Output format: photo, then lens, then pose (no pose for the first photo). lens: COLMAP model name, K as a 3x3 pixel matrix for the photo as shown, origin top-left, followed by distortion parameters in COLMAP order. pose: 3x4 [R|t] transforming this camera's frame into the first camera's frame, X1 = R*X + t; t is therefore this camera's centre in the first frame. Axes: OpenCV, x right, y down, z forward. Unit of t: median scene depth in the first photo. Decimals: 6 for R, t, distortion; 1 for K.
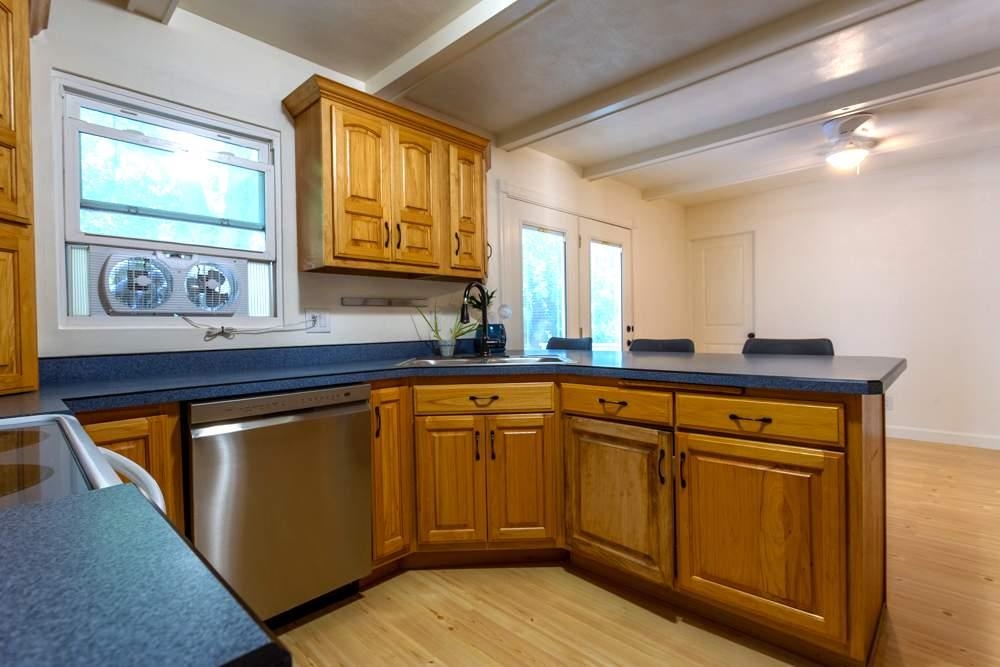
lens RADIAL K [[486.7, 0, 504.5], [0, 486.7, 331.3], [0, 0, 1]] dist [0.004890, -0.001438]
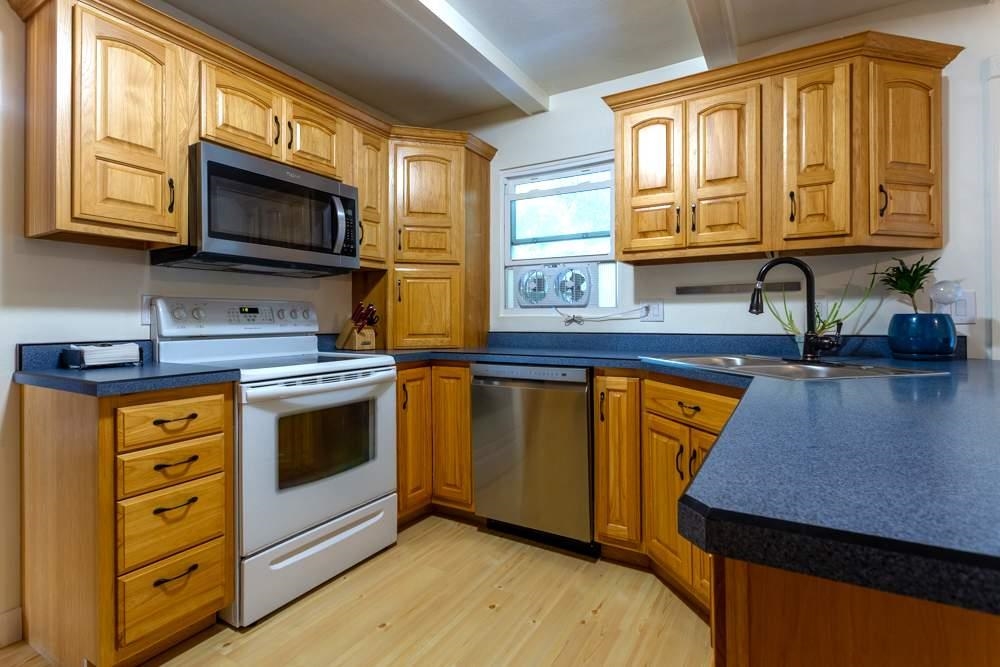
lens RADIAL K [[486.7, 0, 501.0], [0, 486.7, 314.5], [0, 0, 1]] dist [0.004890, -0.001438]
pose [[0.215330, 0.009368, -0.976496, 0.667895], [-0.009265, 0.999929, 0.007550, -0.019478], [0.976497, 0.007421, 0.215401, 0.504671]]
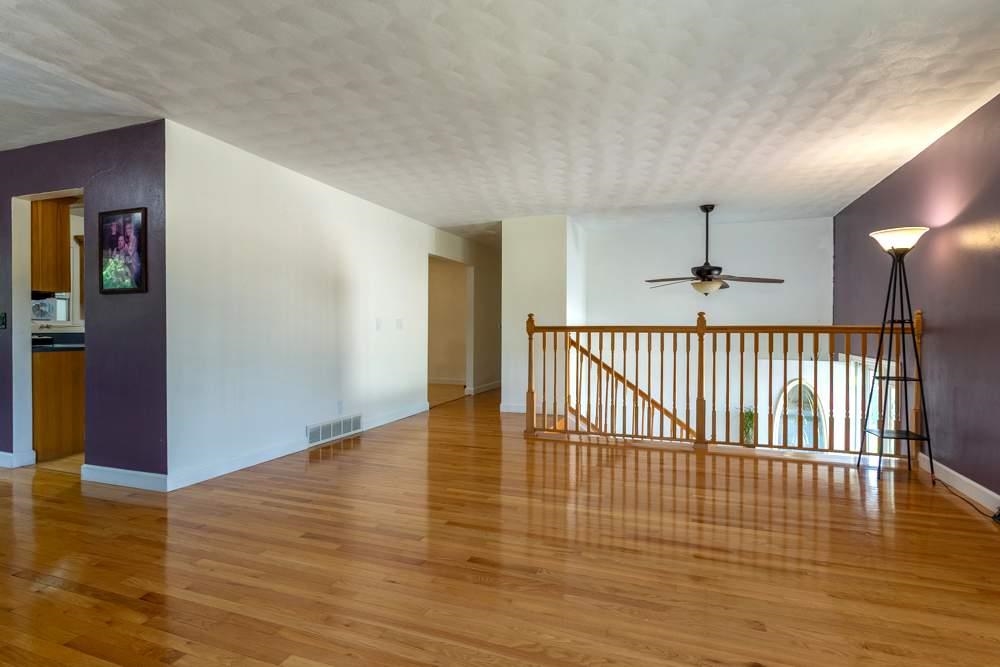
lens RADIAL K [[486.7, 0, 500.9], [0, 486.7, 330.6], [0, 0, 1]] dist [0.004890, -0.001438]
pose [[0.919101, 0.016079, 0.393694, 0.647869], [-0.013664, 0.999867, -0.008938, 0.014634], [-0.393786, 0.002836, 0.919198, -2.407361]]
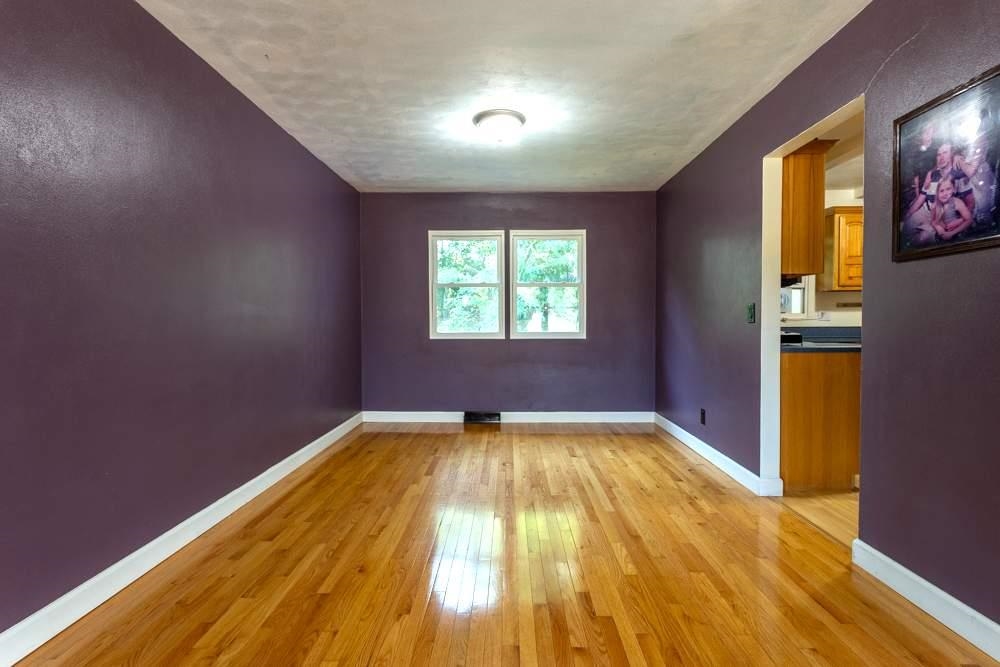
lens RADIAL K [[486.7, 0, 503.9], [0, 486.7, 333.5], [0, 0, 1]] dist [0.004890, -0.001438]
pose [[0.676370, 0.032751, -0.735833, 0.249892], [-0.015548, 0.999423, 0.030191, 0.017716], [0.736398, -0.008979, 0.676489, -1.582773]]
